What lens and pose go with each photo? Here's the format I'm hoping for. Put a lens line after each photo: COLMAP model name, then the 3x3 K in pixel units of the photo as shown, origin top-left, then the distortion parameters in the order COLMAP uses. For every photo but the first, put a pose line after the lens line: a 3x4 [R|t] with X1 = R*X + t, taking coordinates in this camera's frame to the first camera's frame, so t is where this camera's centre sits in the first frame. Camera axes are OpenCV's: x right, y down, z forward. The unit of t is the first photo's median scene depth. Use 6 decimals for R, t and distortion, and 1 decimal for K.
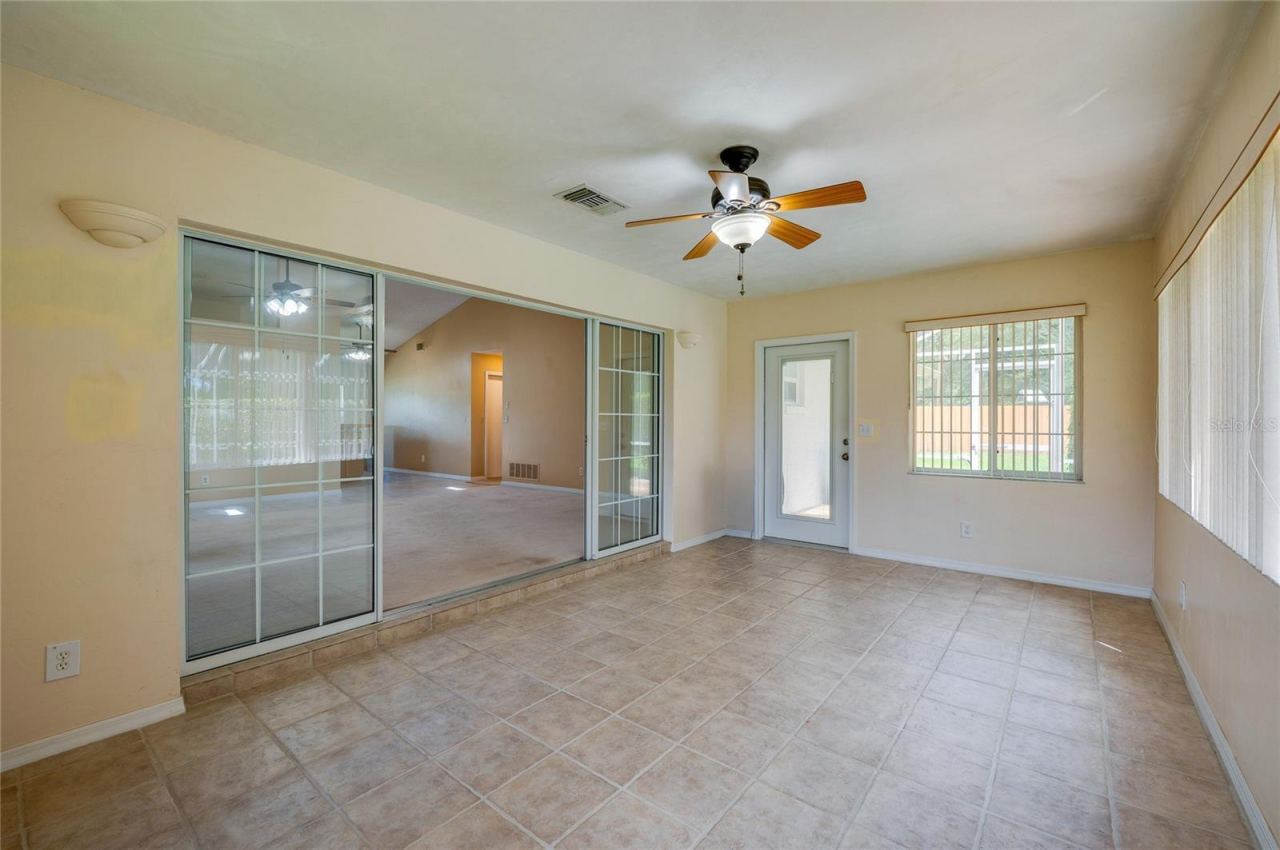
lens RADIAL K [[521.0, 0, 631.1], [0, 521.0, 424.9], [0, 0, 1]] dist [-0.000110, 0.000157]
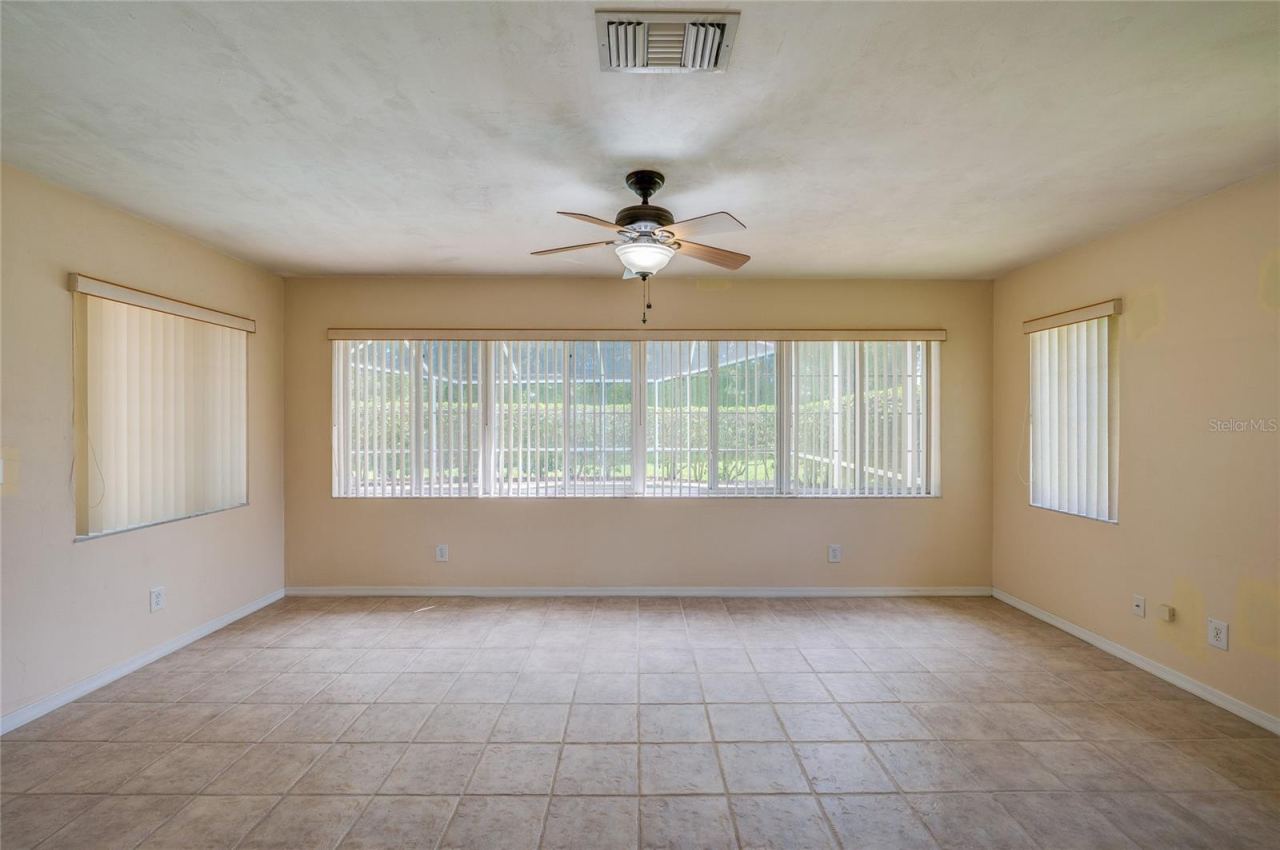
lens RADIAL K [[521.0, 0, 631.1], [0, 521.0, 424.9], [0, 0, 1]] dist [-0.000110, 0.000157]
pose [[-0.631204, 0.002748, 0.775612, -0.392901], [0.003378, 0.999994, -0.000793, -0.041009], [-0.775609, 0.002119, -0.631210, 1.201948]]
